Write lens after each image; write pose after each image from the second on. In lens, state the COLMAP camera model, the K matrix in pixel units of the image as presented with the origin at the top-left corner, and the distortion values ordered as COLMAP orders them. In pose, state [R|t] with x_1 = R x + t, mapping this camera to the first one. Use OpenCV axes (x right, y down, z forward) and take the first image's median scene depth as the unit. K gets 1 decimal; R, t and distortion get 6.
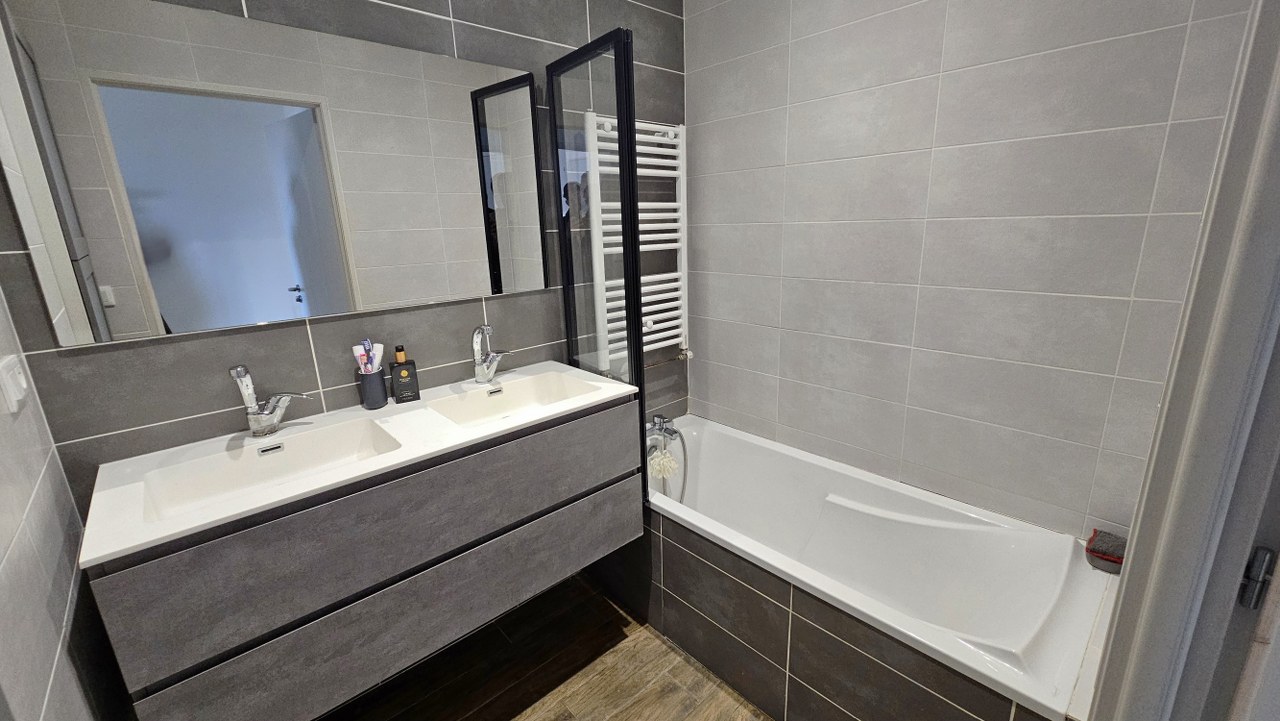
lens RADIAL K [[527.6, 0, 640.0], [0, 527.6, 360.5], [0, 0, 1]] dist [0.000707, -0.000205]
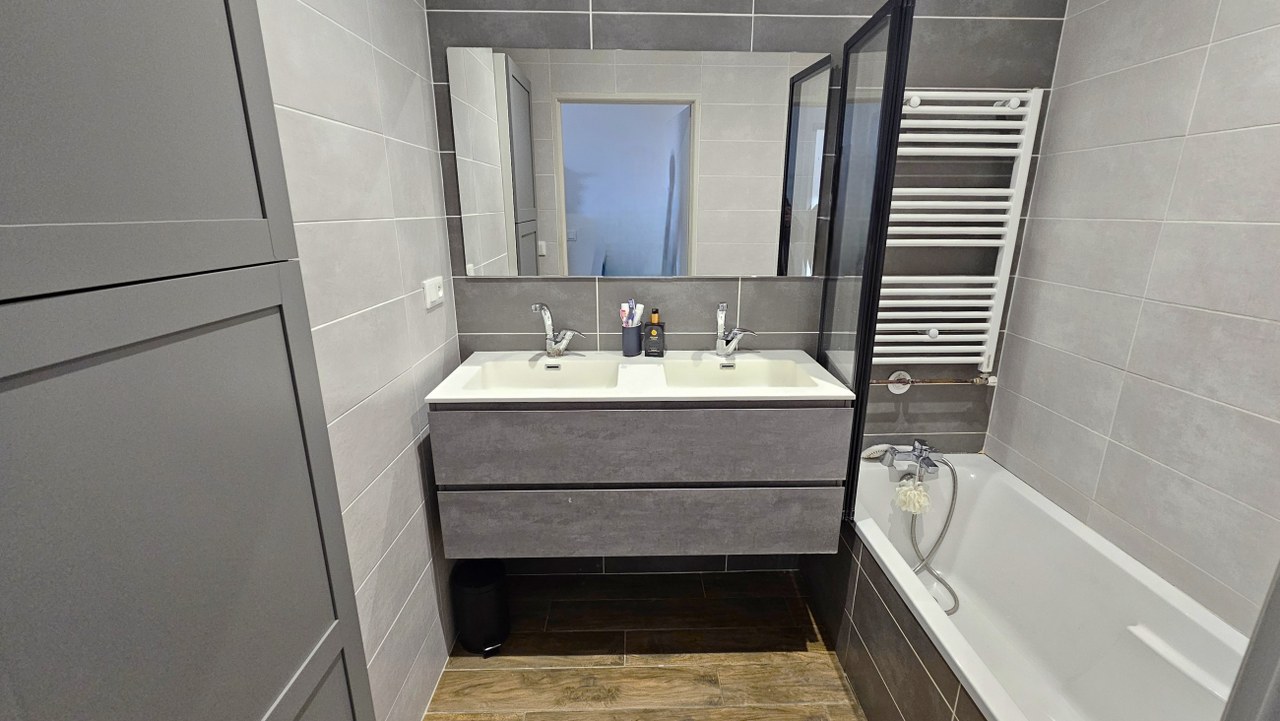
lens RADIAL K [[538.6, 0, 640.0], [0, 538.6, 360.5], [0, 0, 1]] dist [-0.001425, 0.000257]
pose [[0.745918, 0.211881, -0.631438, 0.279265], [-0.193653, 0.976086, 0.098767, -0.025127], [0.637264, 0.048608, 0.769111, 0.045475]]
